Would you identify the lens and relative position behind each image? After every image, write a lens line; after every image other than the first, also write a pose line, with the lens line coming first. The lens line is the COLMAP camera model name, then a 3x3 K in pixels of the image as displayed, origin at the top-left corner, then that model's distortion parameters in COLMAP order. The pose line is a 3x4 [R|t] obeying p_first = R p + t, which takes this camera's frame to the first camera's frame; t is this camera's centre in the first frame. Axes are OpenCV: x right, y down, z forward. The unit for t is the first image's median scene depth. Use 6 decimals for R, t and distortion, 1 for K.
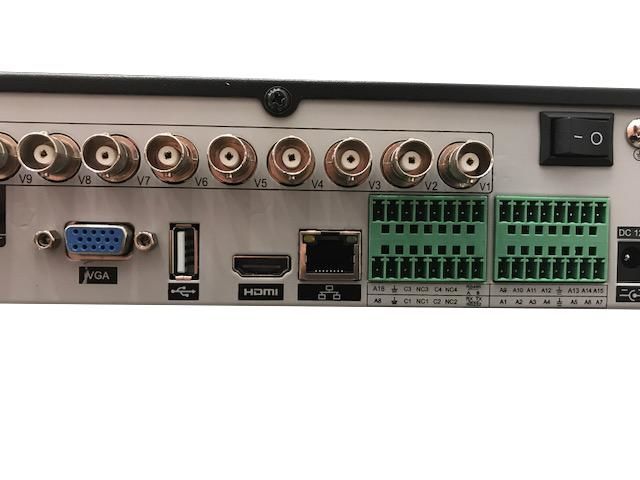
lens RADIAL K [[525.3, 0, 322.1], [0, 525.3, 241.1], [0, 0, 1]] dist [-0.010280, -0.007470]
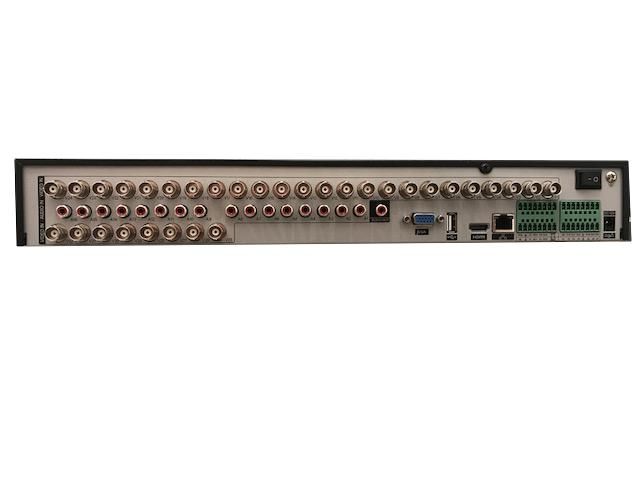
lens RADIAL K [[525.3, 0, 317.9], [0, 525.3, 238.5], [0, 0, 1]] dist [-0.010280, -0.007470]
pose [[0.997911, -0.022557, 0.060533, -1.117043], [0.022700, 0.999741, -0.001671, 0.089022], [-0.060479, 0.003042, 0.998165, -1.675692]]
